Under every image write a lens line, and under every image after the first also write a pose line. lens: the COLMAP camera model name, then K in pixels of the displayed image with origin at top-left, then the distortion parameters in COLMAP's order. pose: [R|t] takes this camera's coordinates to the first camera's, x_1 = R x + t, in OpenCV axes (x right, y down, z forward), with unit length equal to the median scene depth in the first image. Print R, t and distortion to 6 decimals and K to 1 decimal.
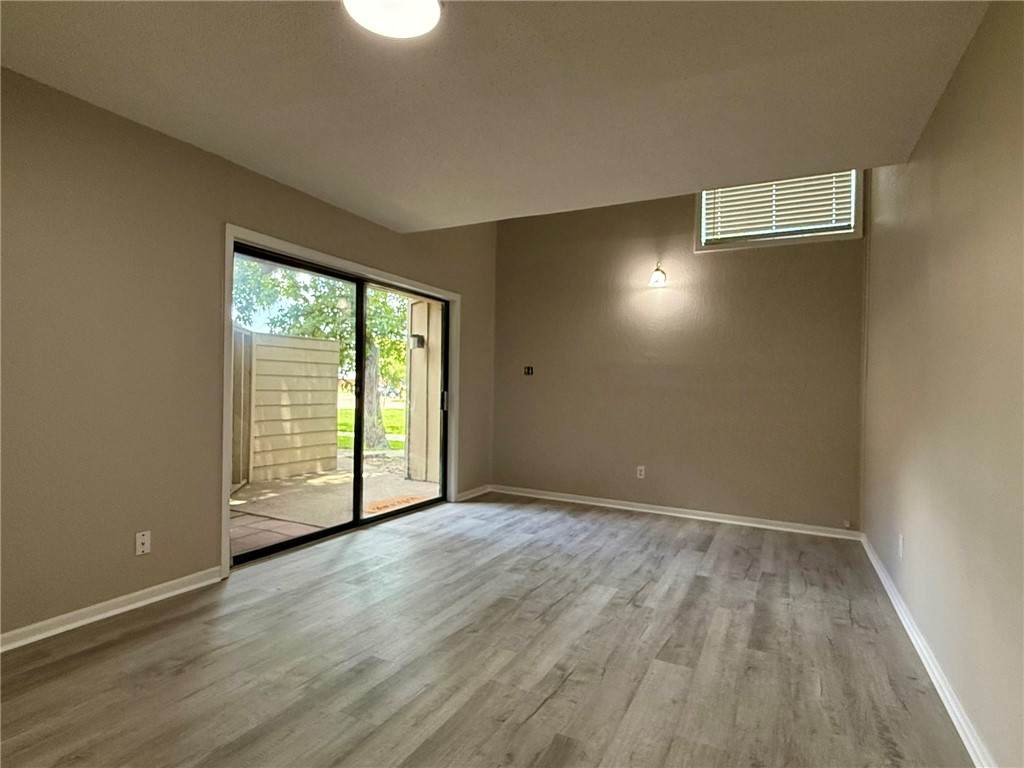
lens RADIAL K [[537.4, 0, 512.0], [0, 537.4, 384.0], [0, 0, 1]] dist [-0.002881, -0.000507]
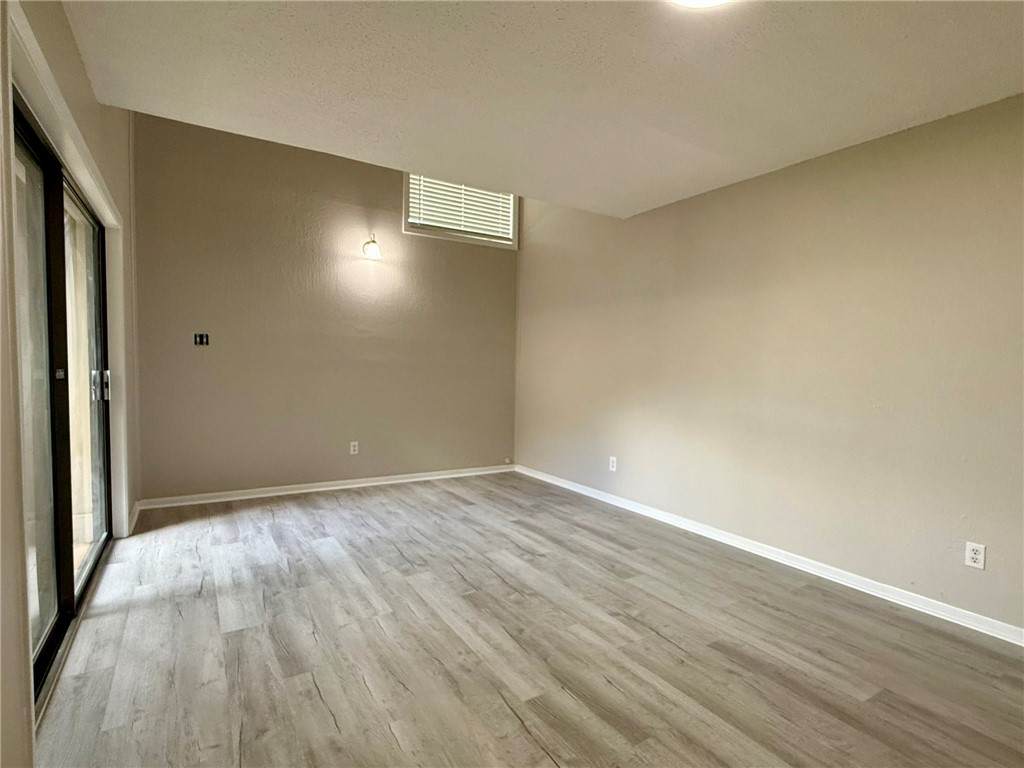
lens RADIAL K [[516.5, 0, 512.0], [0, 516.5, 384.0], [0, 0, 1]] dist [0.000590, -0.000051]
pose [[0.513362, -0.050063, 0.856711, -0.577712], [-0.011495, 0.997806, 0.065196, -0.022735], [-0.858095, -0.043317, 0.511661, 0.389202]]
